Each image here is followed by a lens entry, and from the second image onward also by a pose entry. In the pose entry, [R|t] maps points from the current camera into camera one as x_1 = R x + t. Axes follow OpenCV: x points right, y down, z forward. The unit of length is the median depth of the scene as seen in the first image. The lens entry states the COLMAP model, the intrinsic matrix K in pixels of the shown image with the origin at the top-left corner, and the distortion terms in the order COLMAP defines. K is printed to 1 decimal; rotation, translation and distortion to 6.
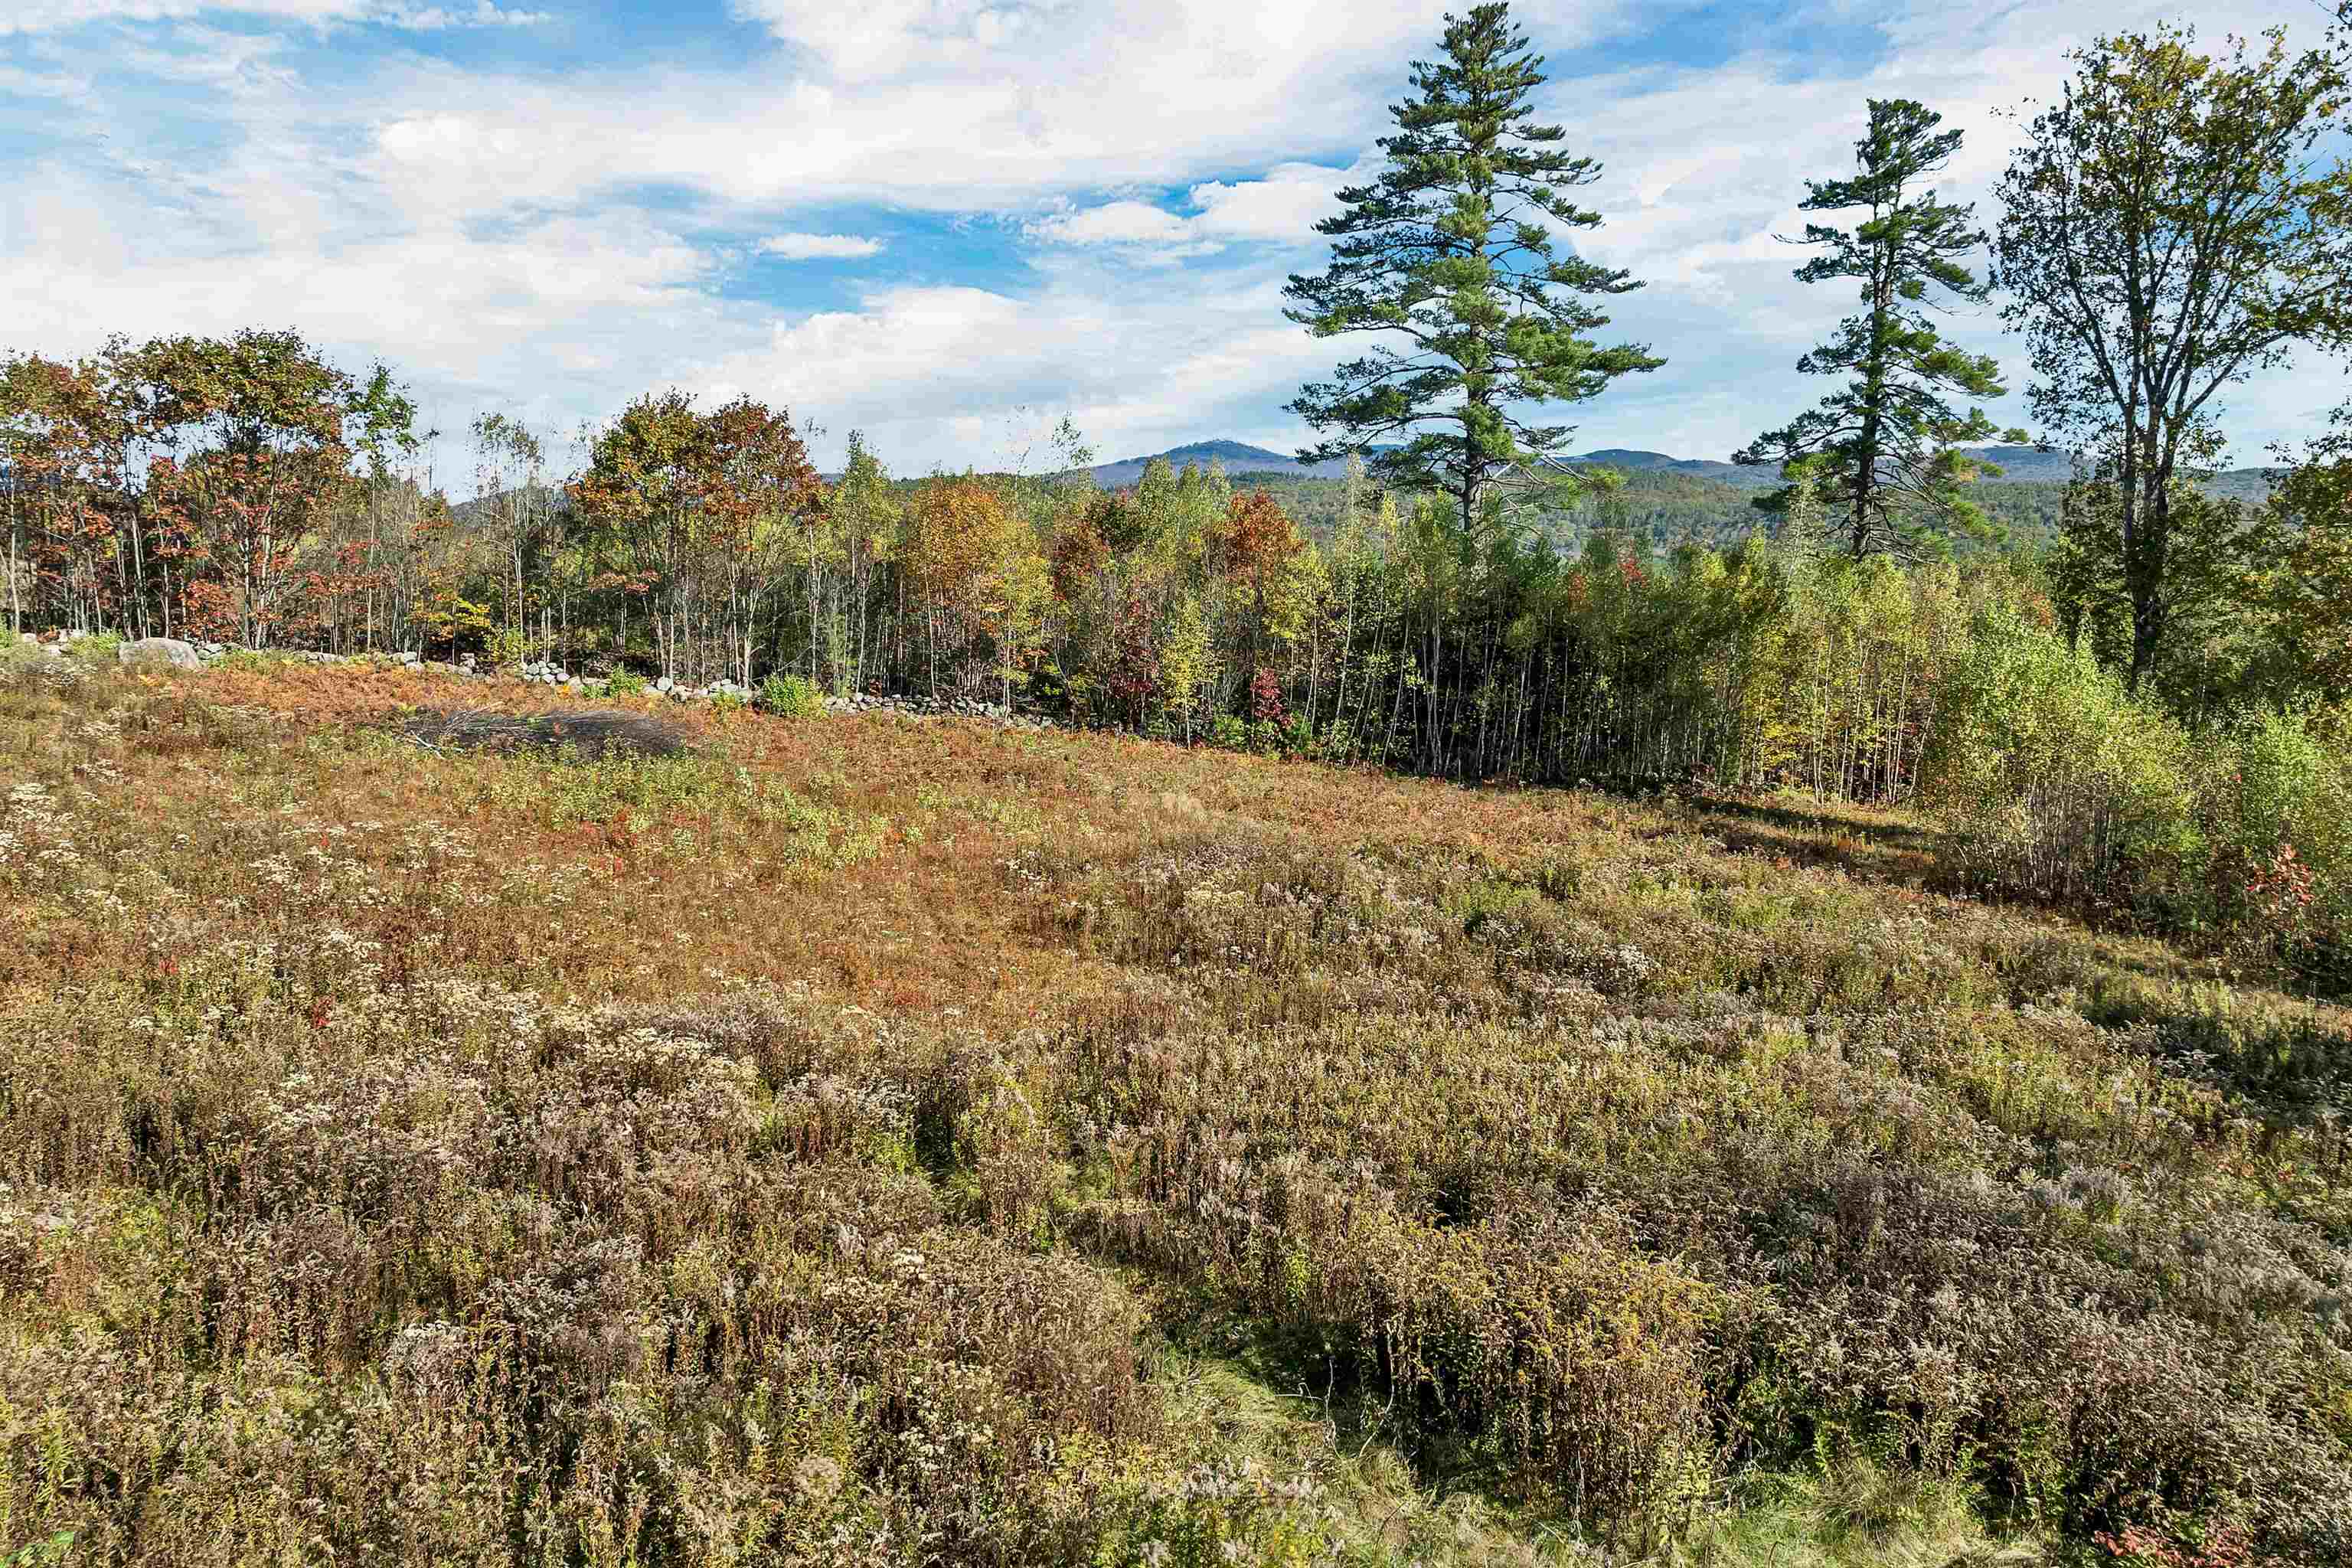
lens RADIAL K [[1817.7, 0, 1172.7], [0, 1817.7, 749.5], [0, 0, 1]] dist [-0.043840, 0.010493]
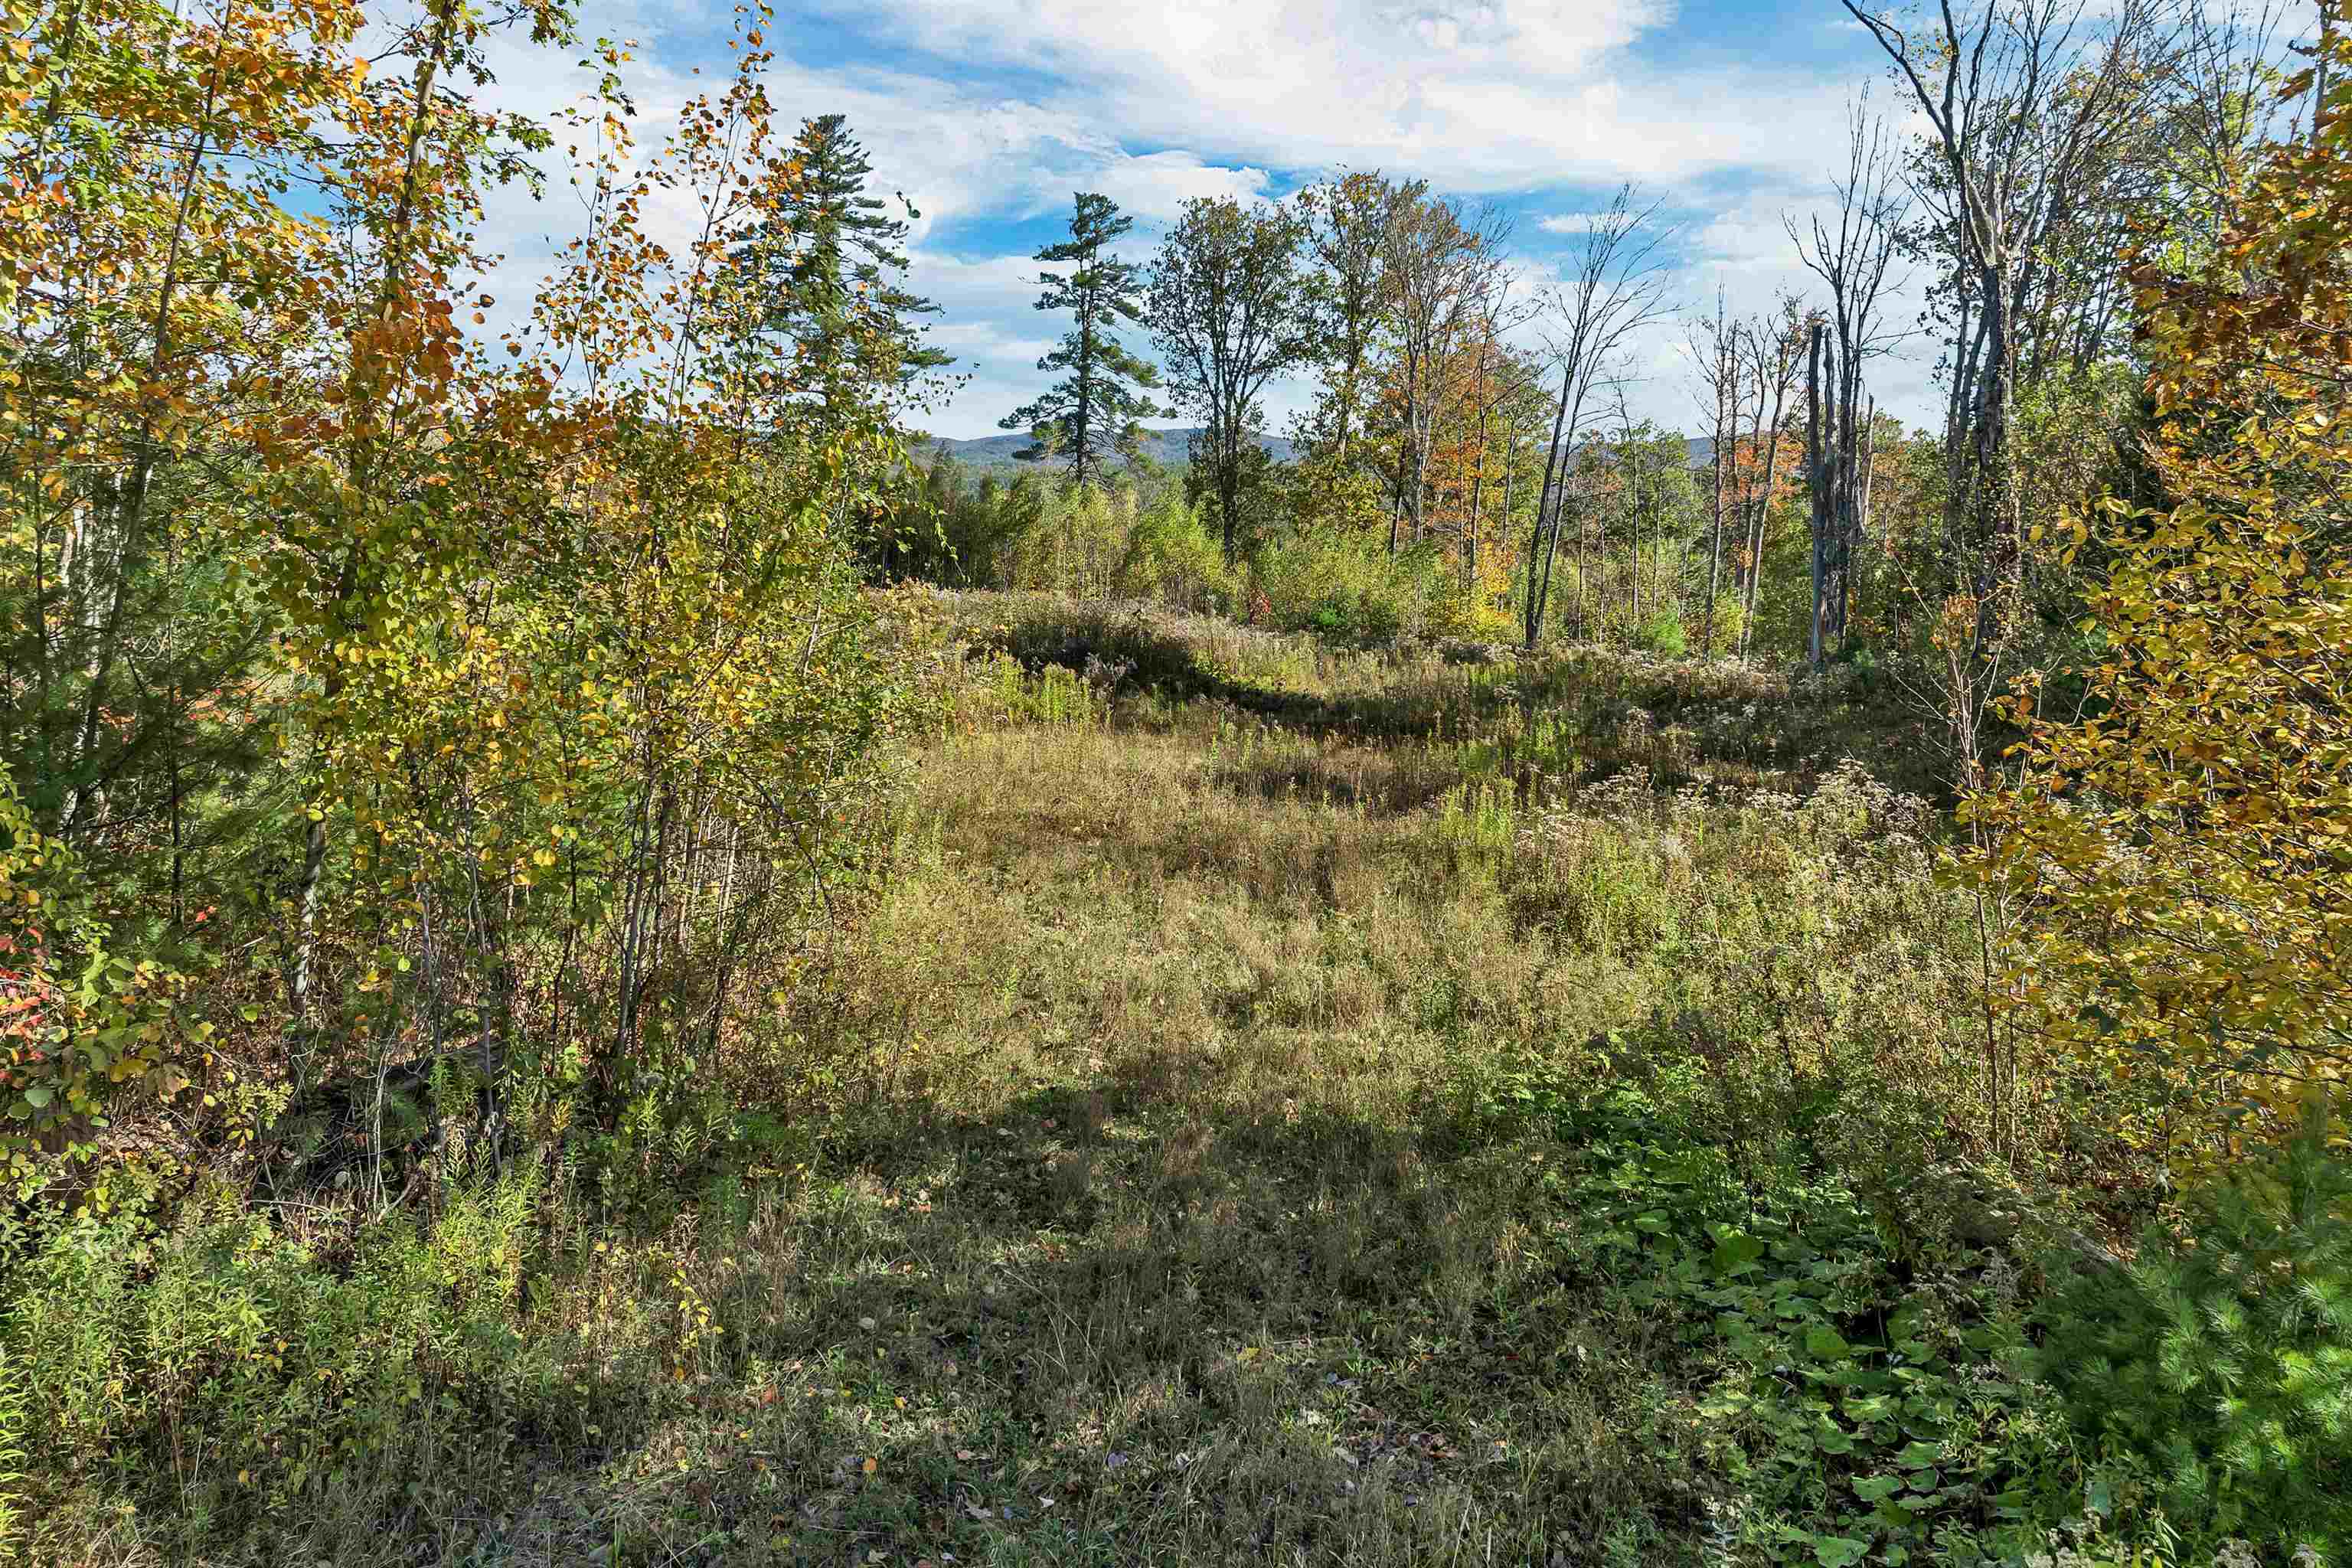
lens RADIAL K [[1817.7, 0, 1172.7], [0, 1817.7, 749.5], [0, 0, 1]] dist [-0.043840, 0.010493]
pose [[0.915915, -0.046373, 0.398685, -0.182852], [0.042102, 0.998924, 0.019465, 0.091867], [-0.399159, -0.001043, 0.916881, -0.472503]]
